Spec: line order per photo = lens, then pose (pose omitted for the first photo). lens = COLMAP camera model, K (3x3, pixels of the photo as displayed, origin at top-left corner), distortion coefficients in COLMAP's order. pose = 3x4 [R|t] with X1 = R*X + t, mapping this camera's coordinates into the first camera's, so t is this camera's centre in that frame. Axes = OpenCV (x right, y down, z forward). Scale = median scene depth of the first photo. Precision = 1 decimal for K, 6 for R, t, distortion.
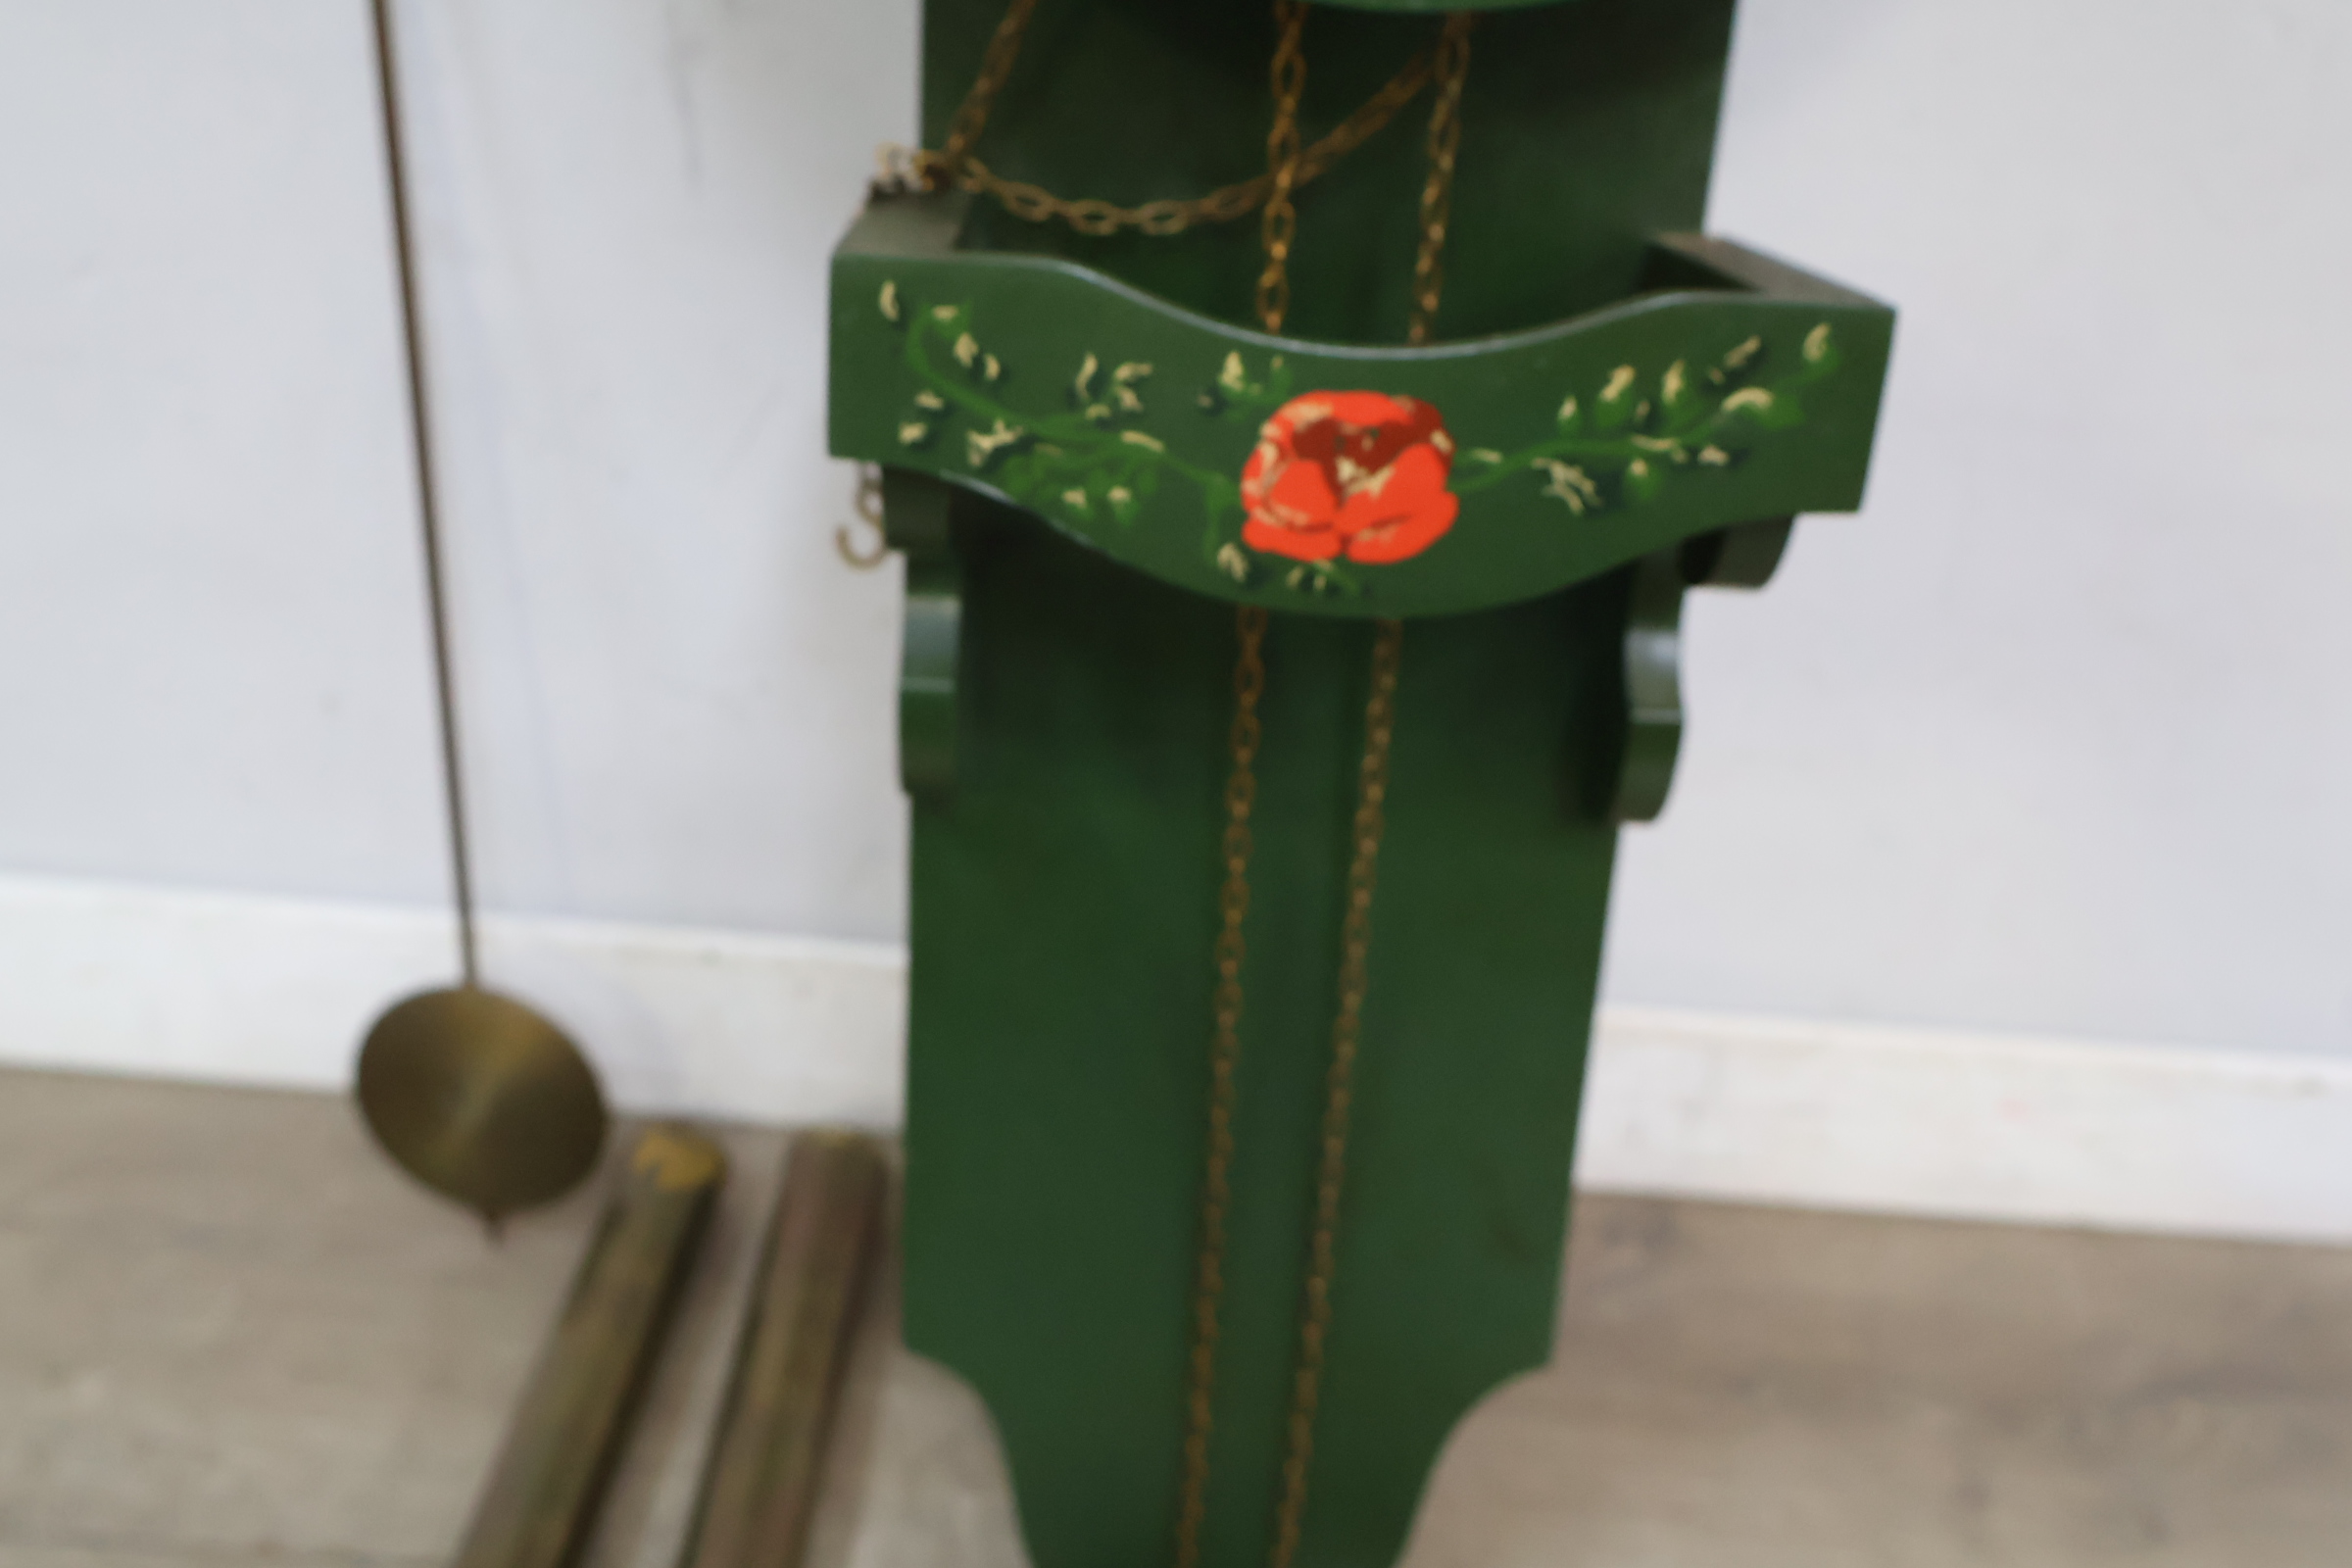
lens RADIAL K [[2208.4, 0, 1170.6], [0, 2208.4, 804.3], [0, 0, 1]] dist [0.011510, 0.000000]
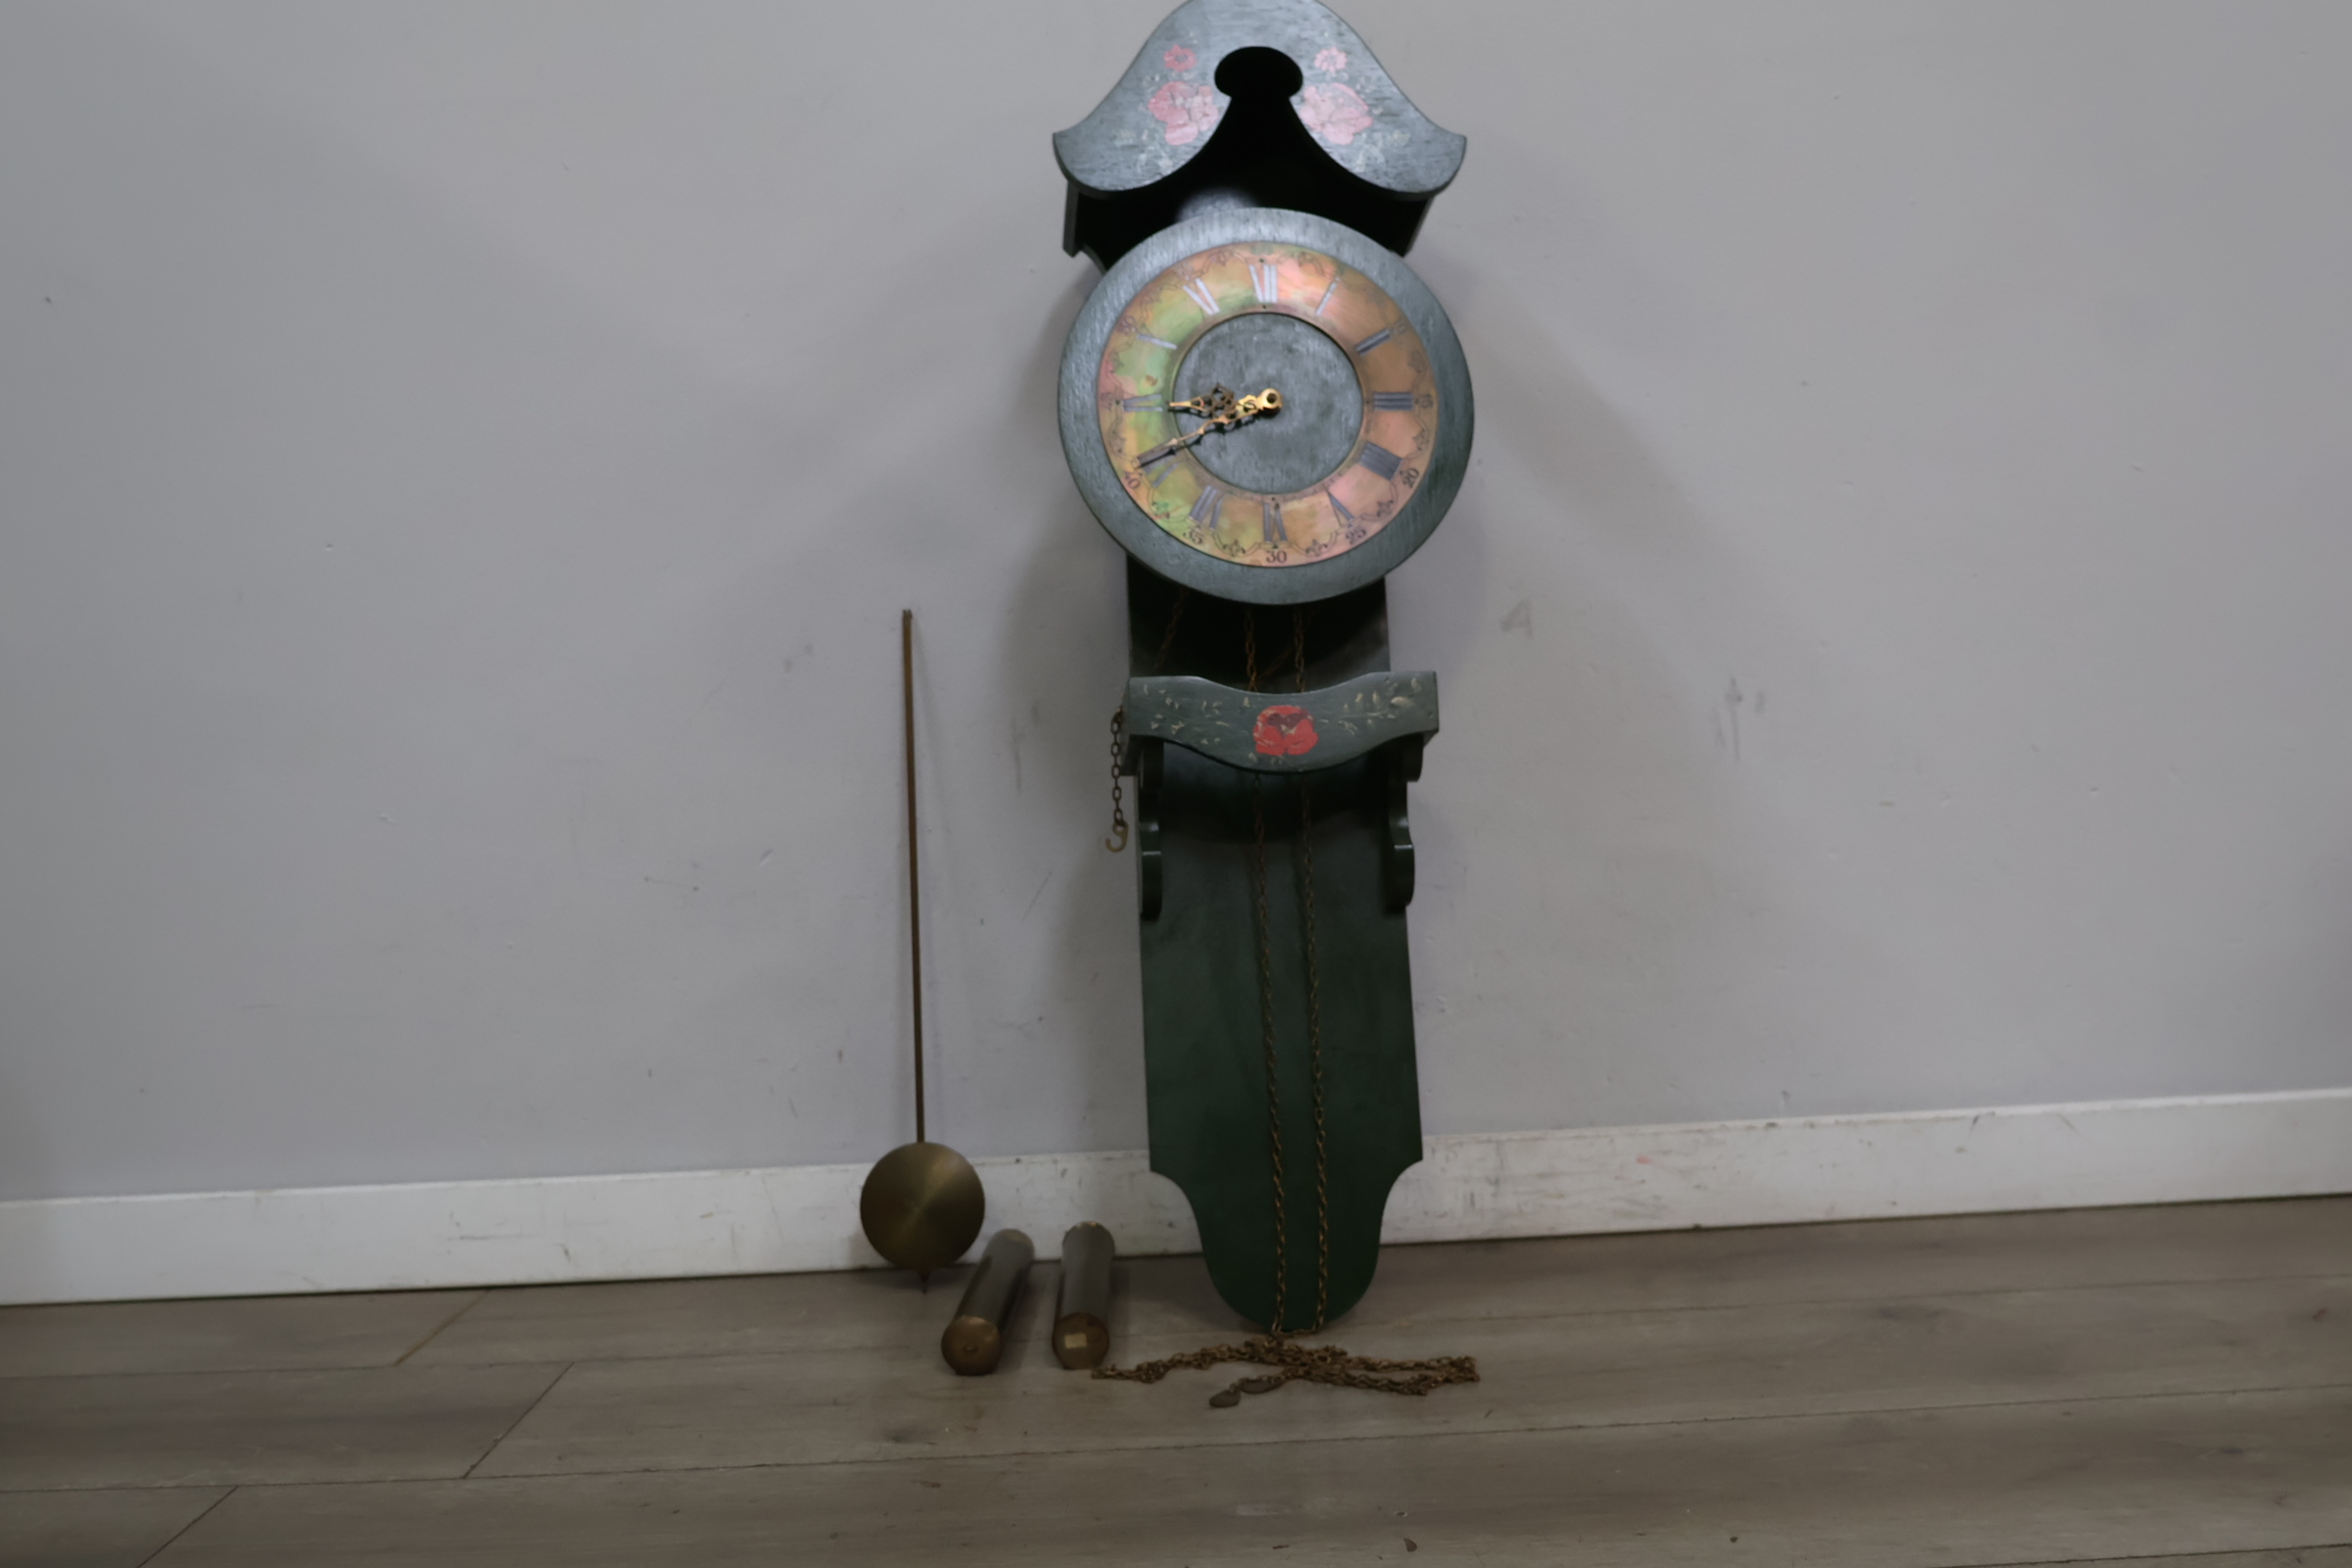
lens RADIAL K [[2208.4, 0, 1171.0], [0, 2208.4, 787.1], [0, 0, 1]] dist [0.011510, 0.000000]
pose [[0.994095, -0.087047, 0.064799, -0.312768], [0.108320, 0.831946, -0.544180, 1.715734], [-0.006540, 0.547985, 0.836462, -1.740484]]
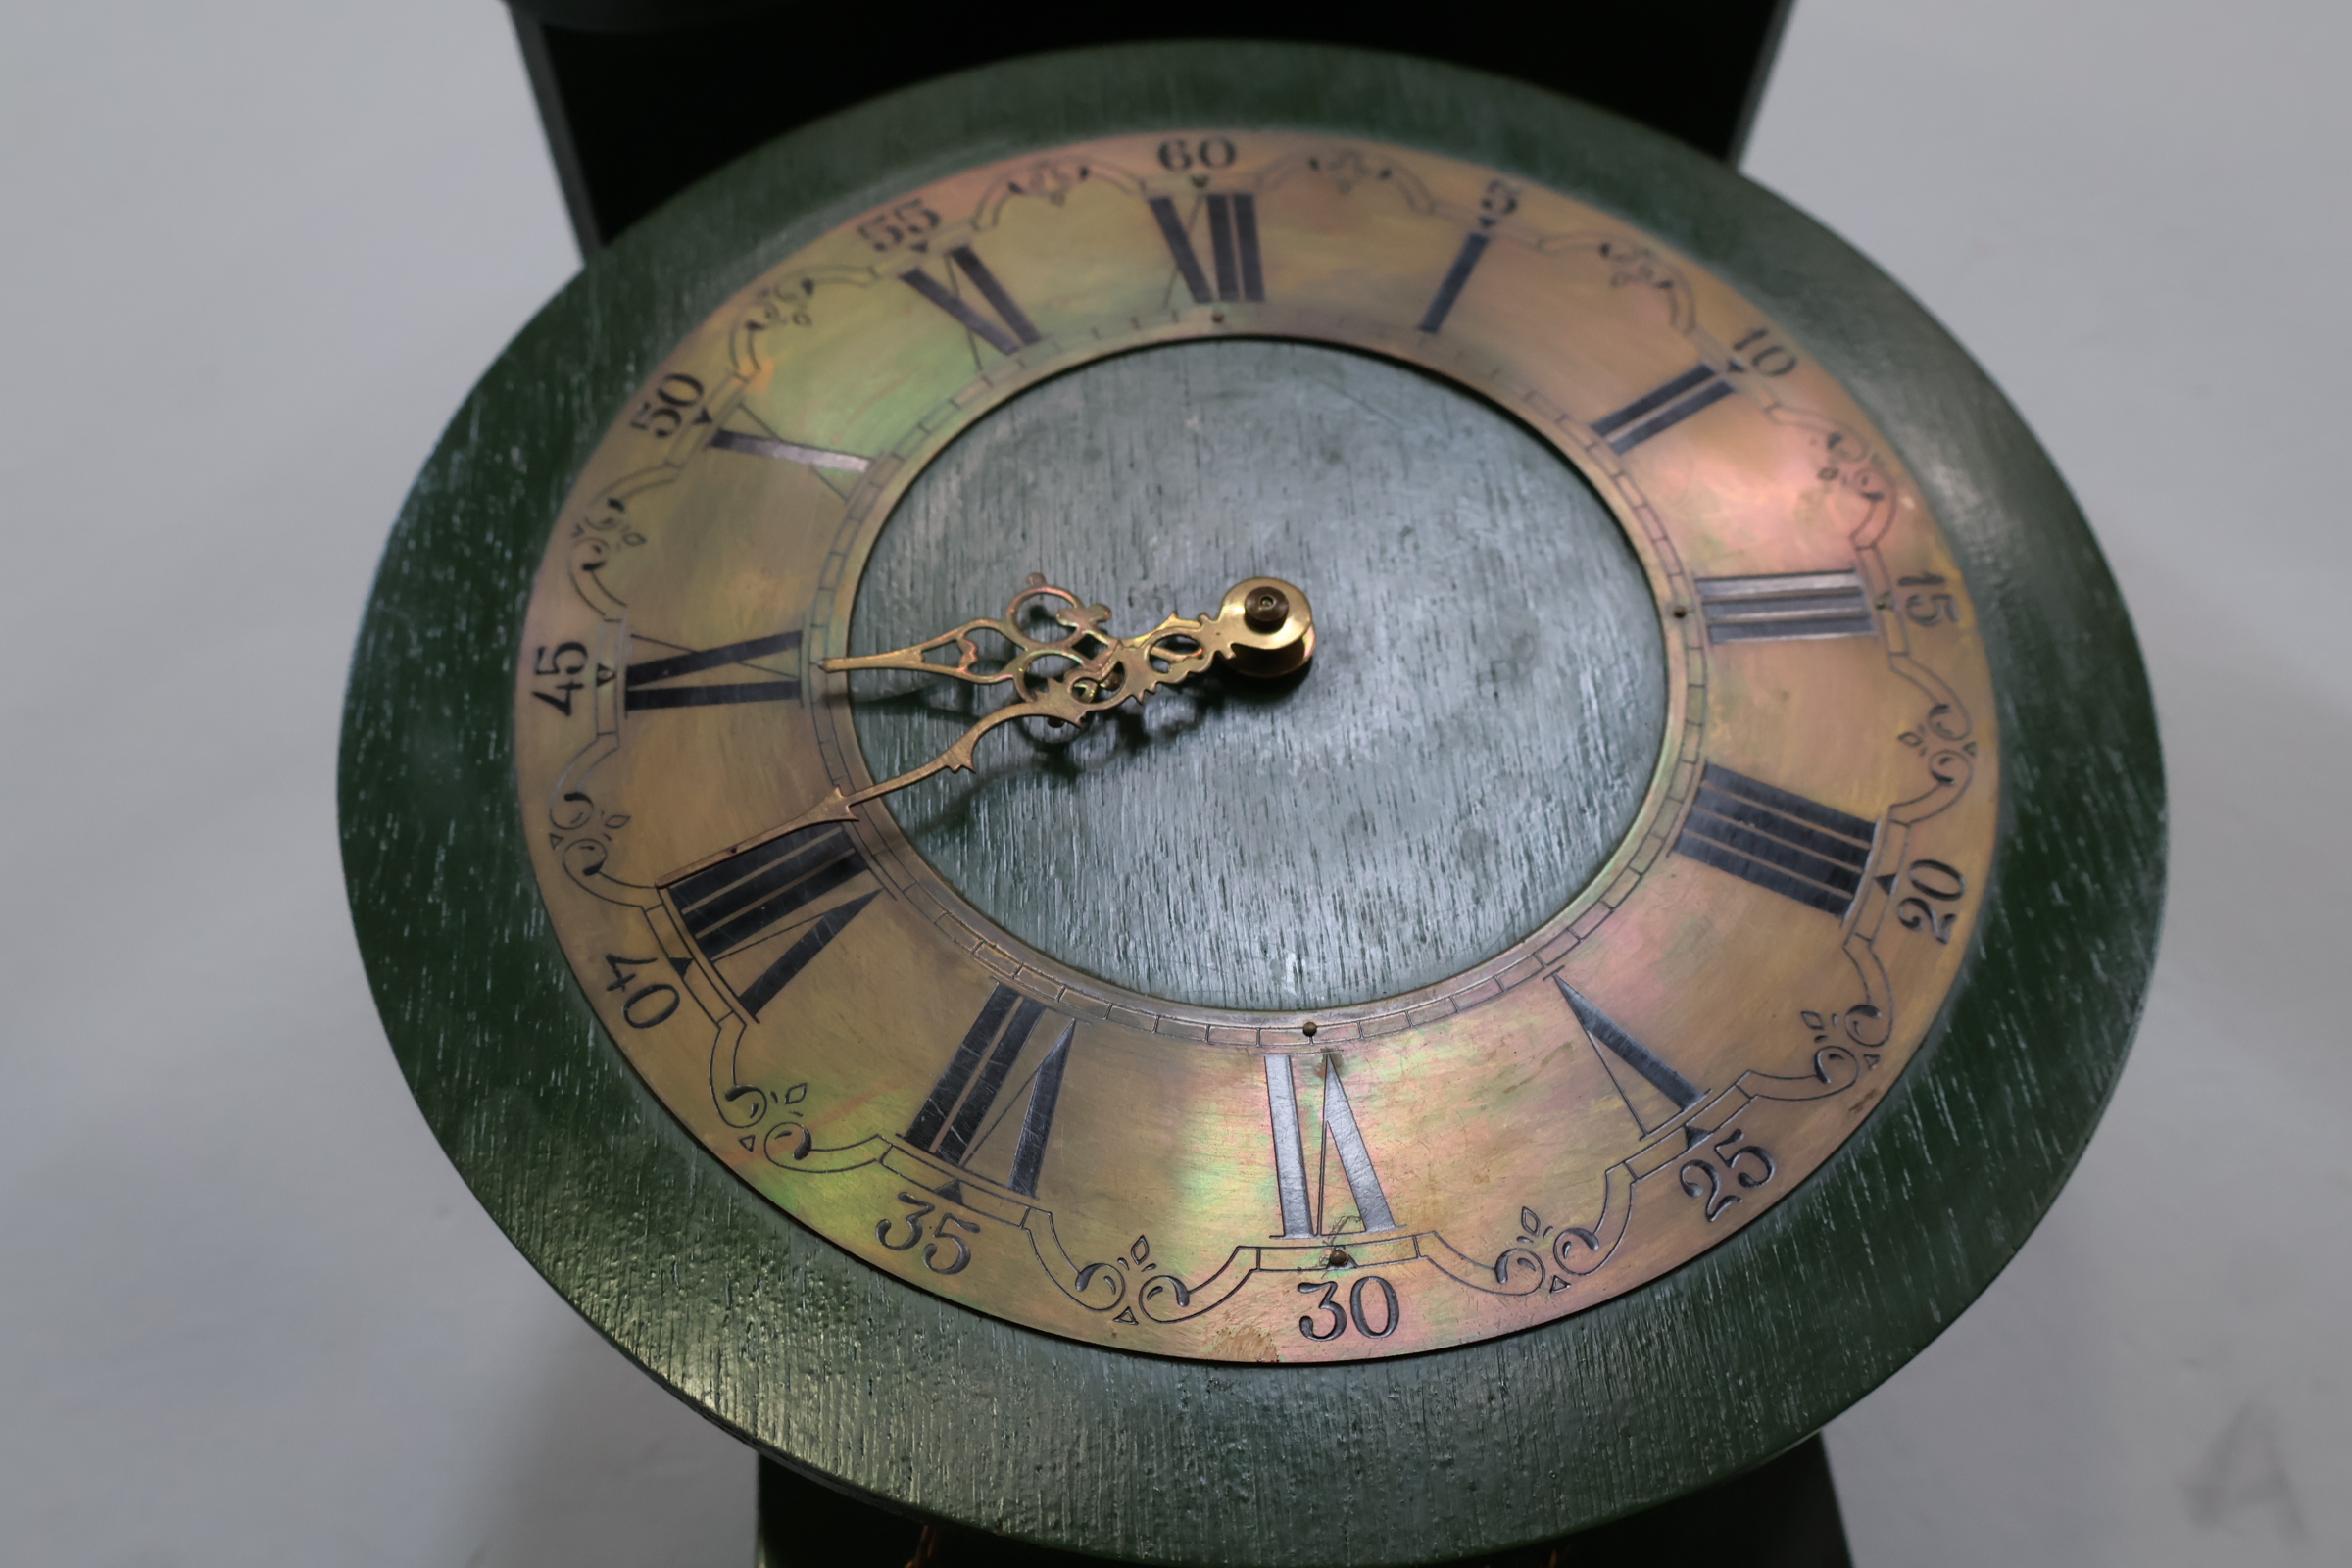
lens RADIAL K [[2208.4, 0, 1179.1], [0, 2208.4, 776.0], [0, 0, 1]] dist [0.011510, 0.000000]
pose [[0.988821, -0.135404, 0.062446, 0.026653], [0.131170, 0.590743, -0.796126, 0.032021], [0.070909, 0.795417, 0.601900, 0.356397]]
